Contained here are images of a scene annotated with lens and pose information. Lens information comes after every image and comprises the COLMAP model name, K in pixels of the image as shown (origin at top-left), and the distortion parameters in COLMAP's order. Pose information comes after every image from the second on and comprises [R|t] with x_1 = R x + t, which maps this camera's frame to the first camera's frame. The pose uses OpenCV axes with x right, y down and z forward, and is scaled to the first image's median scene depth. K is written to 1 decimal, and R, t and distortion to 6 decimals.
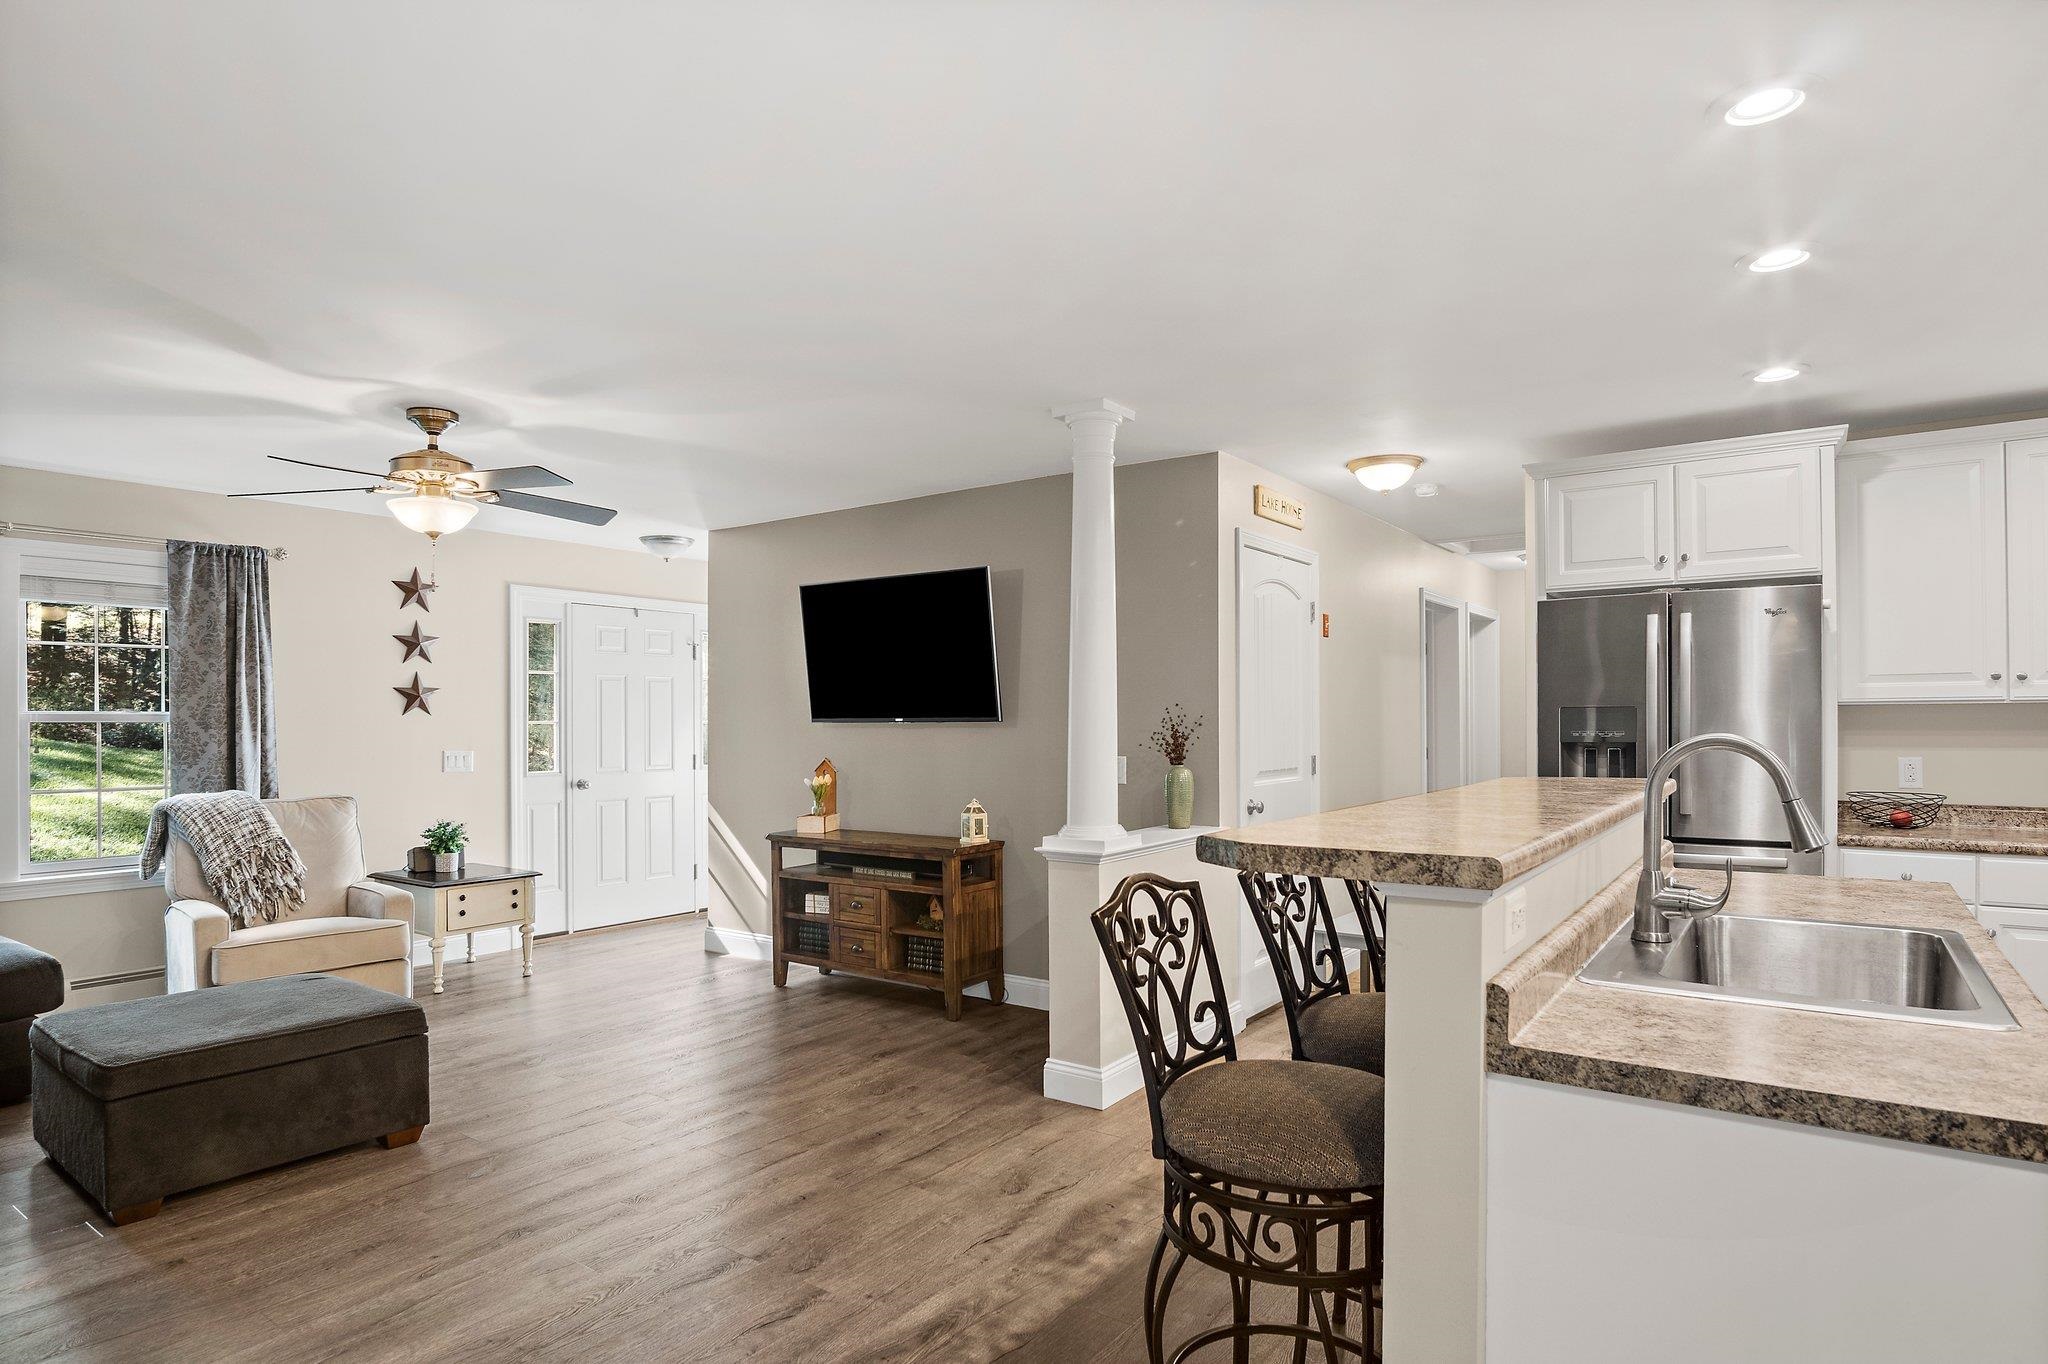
lens RADIAL K [[1106.8, 0, 1031.6], [0, 1106.8, 710.2], [0, 0, 1]] dist [-0.026699, 0.001177]
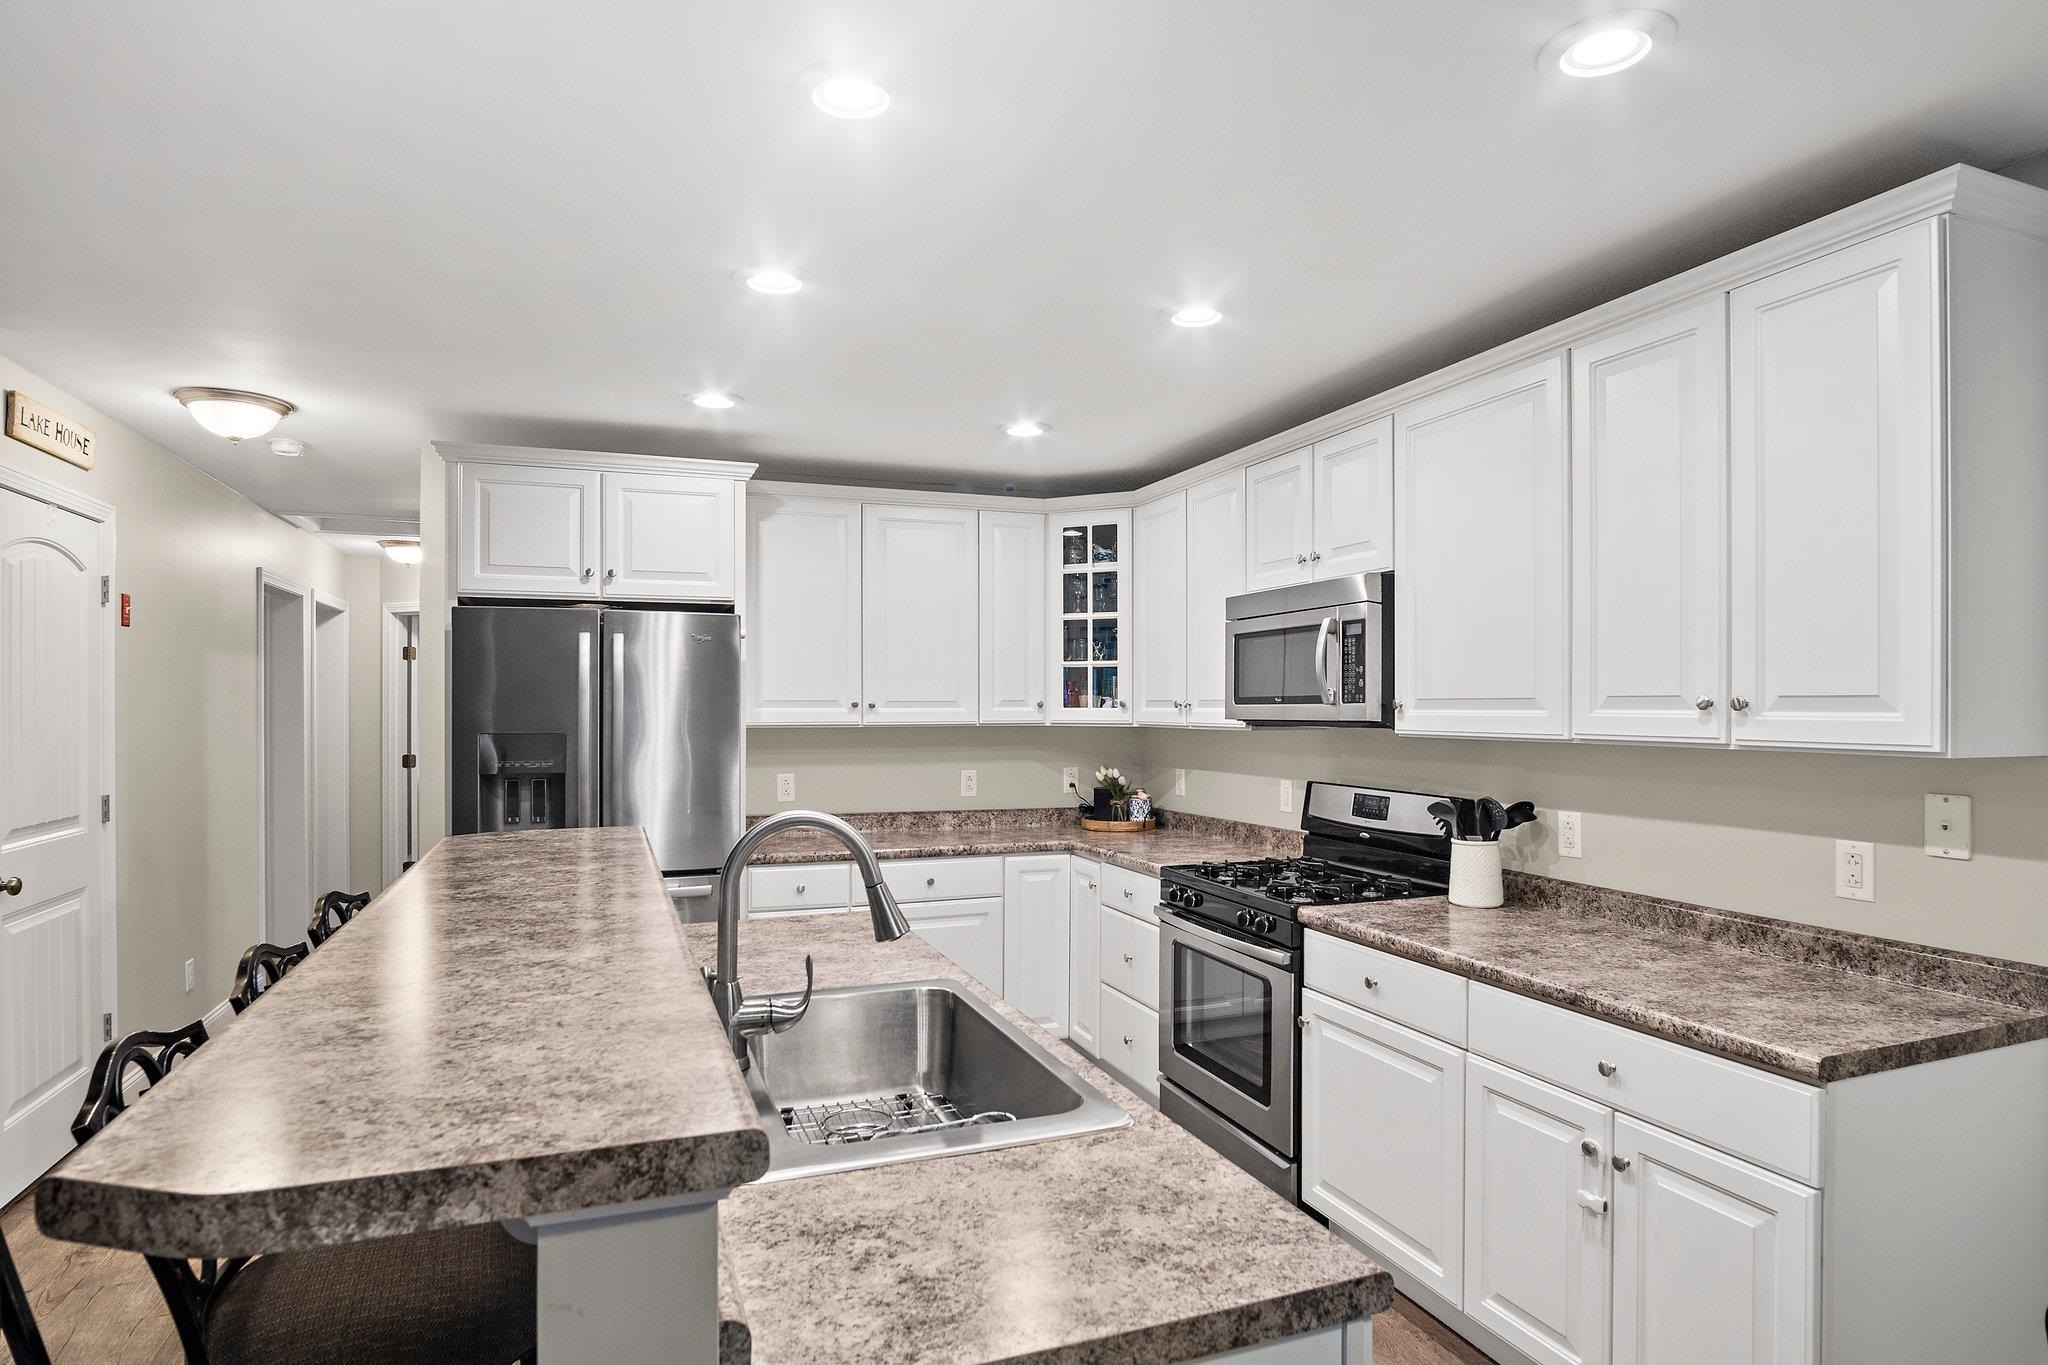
lens RADIAL K [[1106.8, 0, 1031.6], [0, 1106.8, 710.7], [0, 0, 1]] dist [-0.026699, 0.001177]
pose [[0.550270, 0.002710, 0.834983, 0.004384], [-0.010196, 0.999942, 0.003474, -0.028185], [-0.834925, -0.010425, 0.550266, 0.175202]]
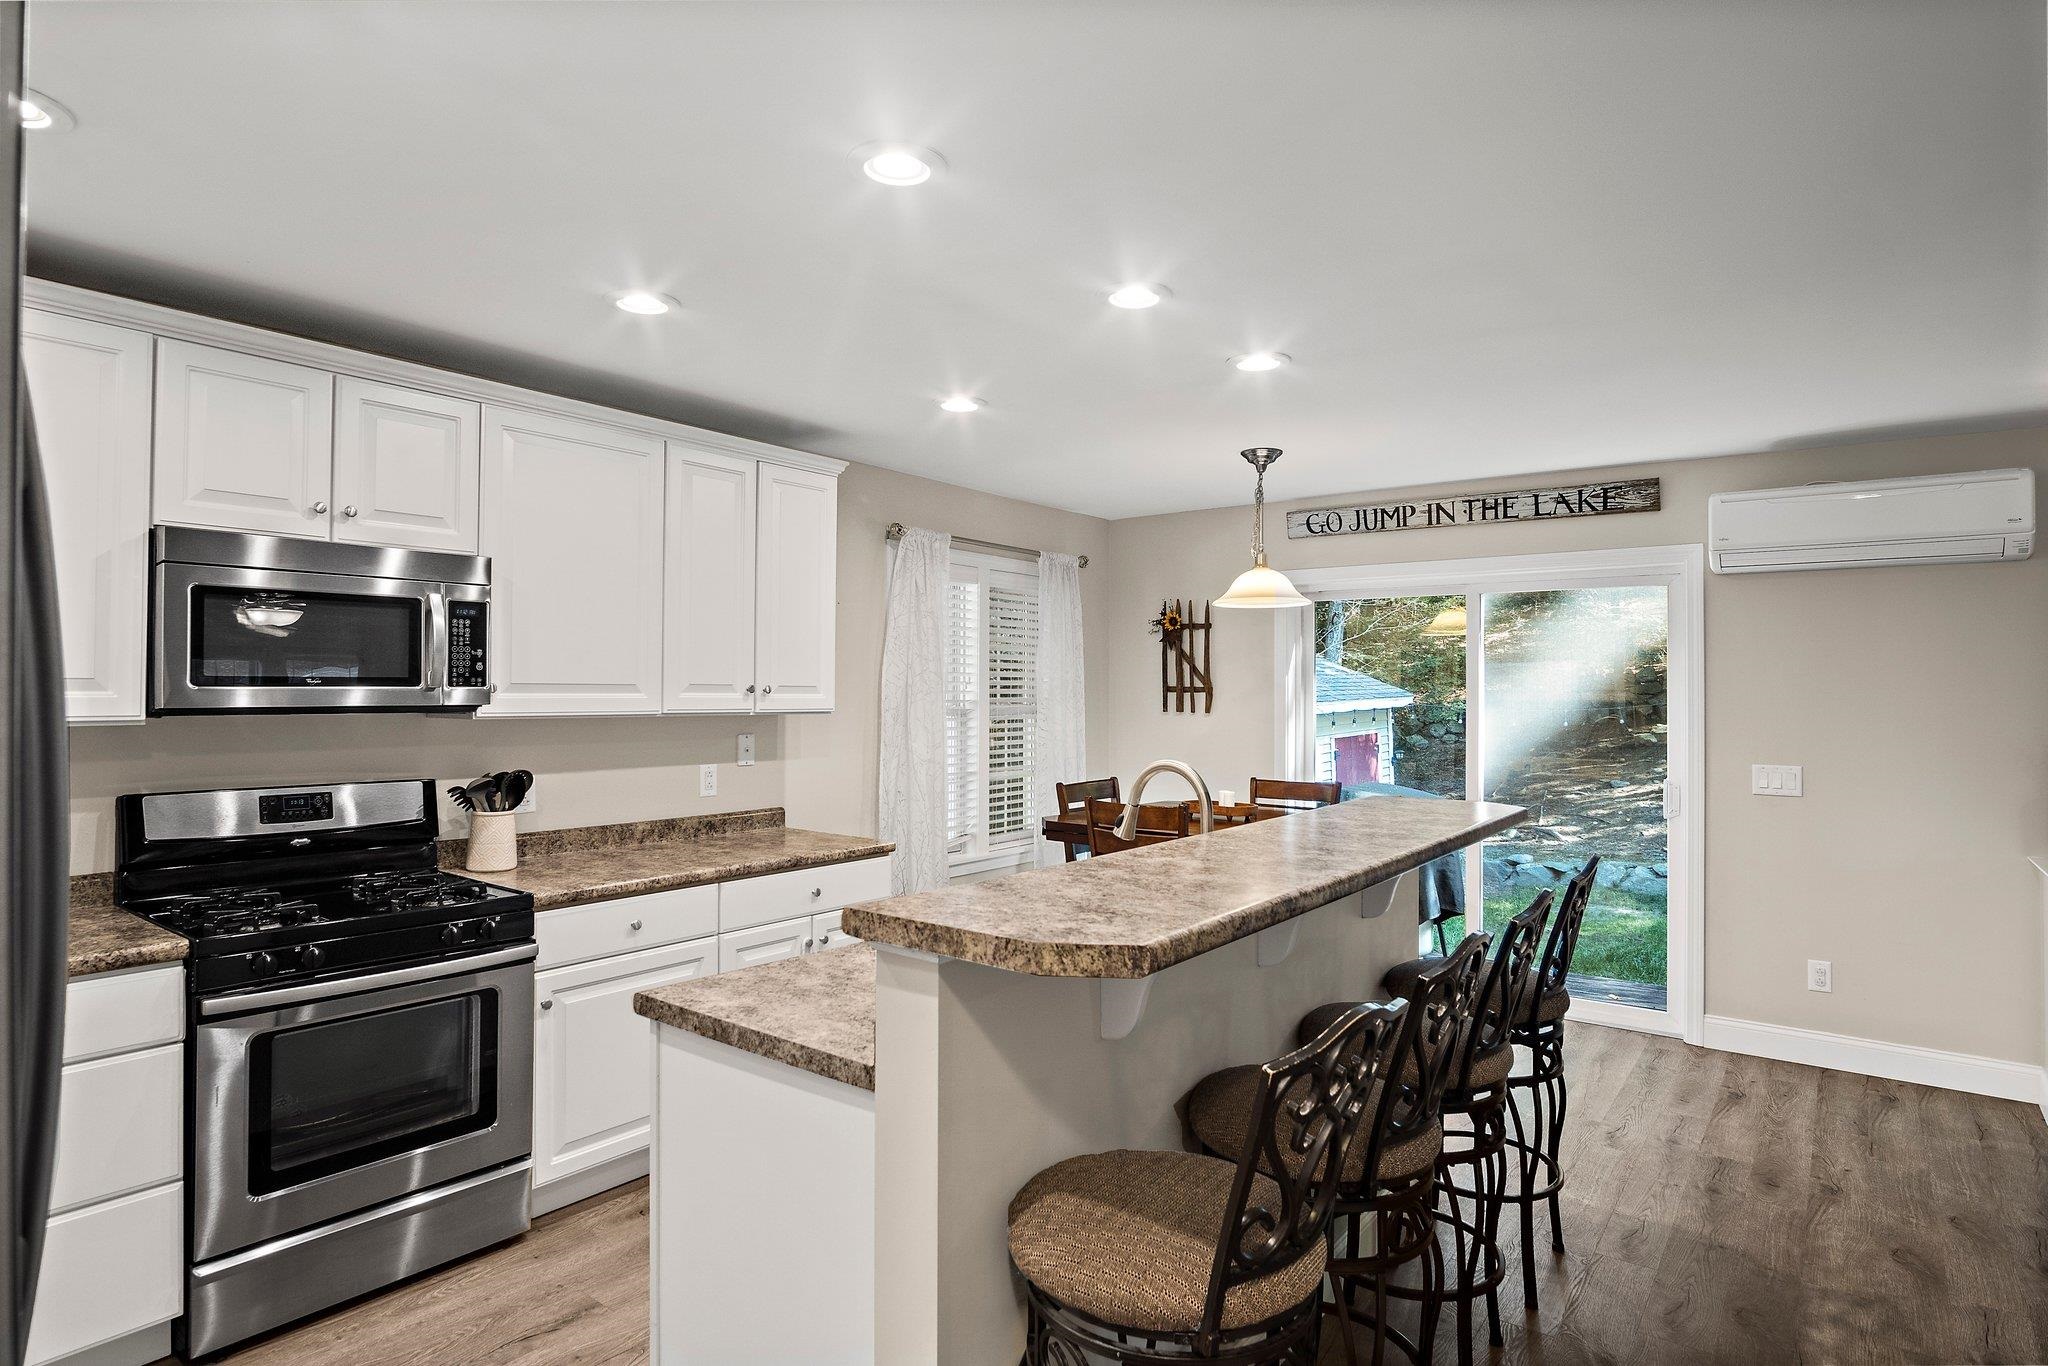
lens RADIAL K [[1088.9, 0, 1041.4], [0, 1088.9, 664.4], [0, 0, 1]] dist [-0.015135, 0.000592]
pose [[-0.999587, 0.003006, 0.028582, 0.368512], [0.002074, 0.999468, -0.032554, -0.023455], [-0.028665, -0.032481, -0.999061, 1.157230]]
